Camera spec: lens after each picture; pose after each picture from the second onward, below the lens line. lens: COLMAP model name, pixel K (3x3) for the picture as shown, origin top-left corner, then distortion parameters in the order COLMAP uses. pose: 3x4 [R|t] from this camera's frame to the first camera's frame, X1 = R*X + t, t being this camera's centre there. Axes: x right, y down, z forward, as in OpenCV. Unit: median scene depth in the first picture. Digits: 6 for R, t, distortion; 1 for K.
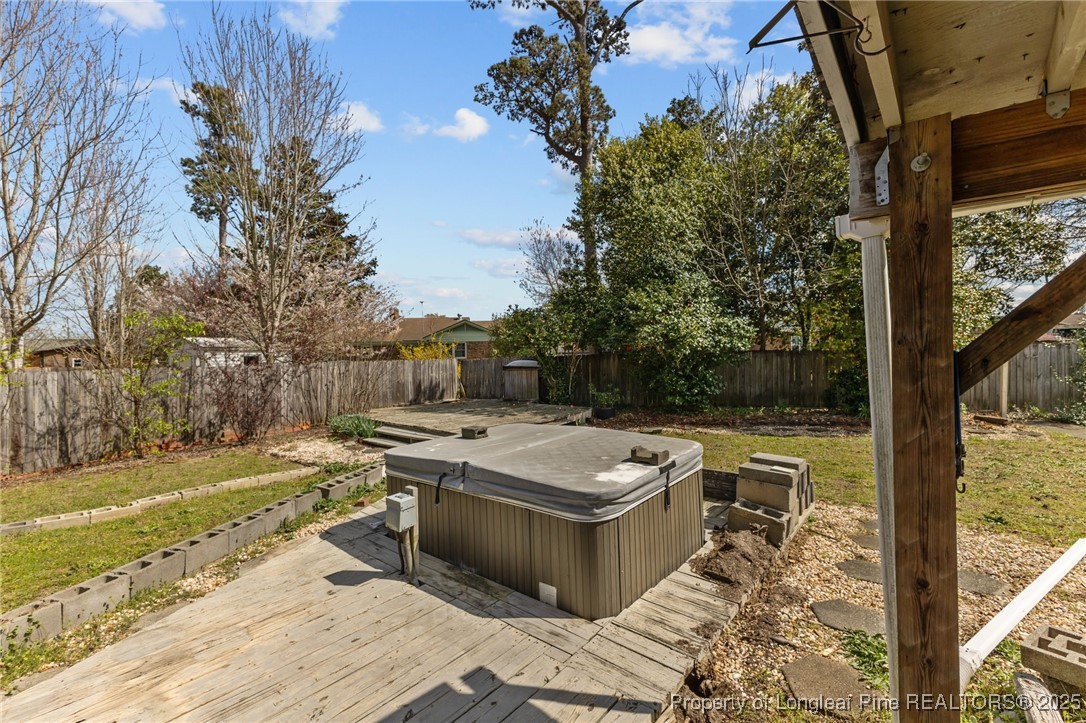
lens RADIAL K [[470.6, 0, 541.6], [0, 470.6, 357.2], [0, 0, 1]] dist [0.010463, -0.001431]
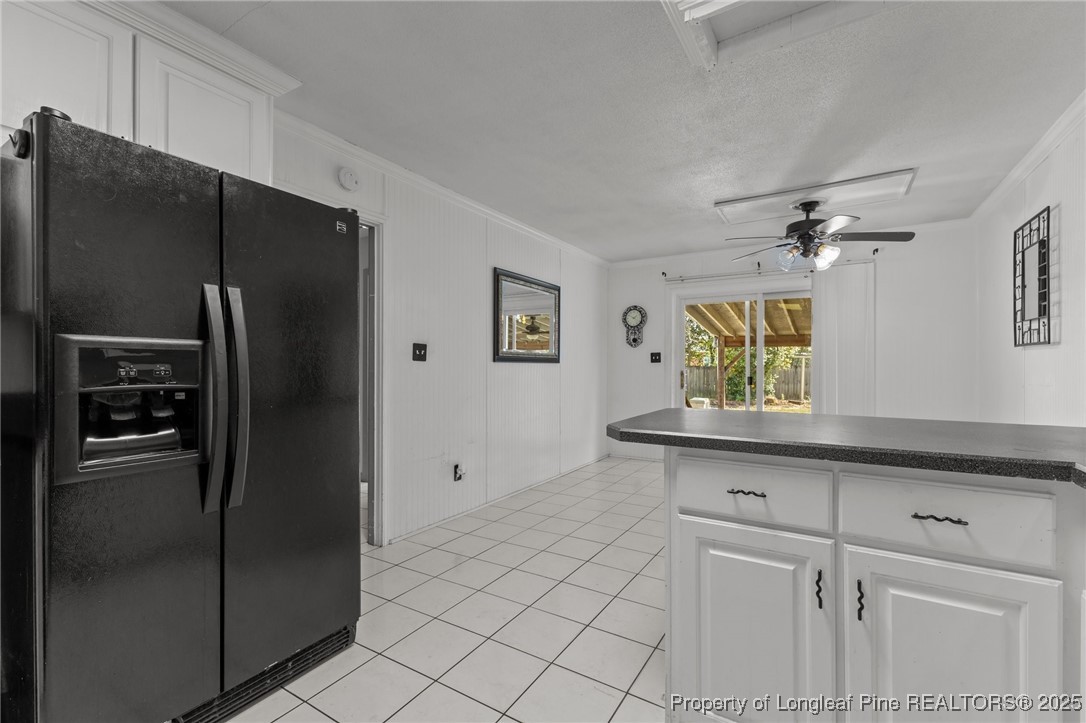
lens RADIAL K [[470.6, 0, 539.0], [0, 470.6, 366.5], [0, 0, 1]] dist [0.010463, -0.001431]
pose [[0.988078, 0.022013, 0.152373, -0.433440], [-0.021408, 0.999755, -0.005615, 0.012282], [-0.152459, 0.002286, 0.988307, -0.802777]]
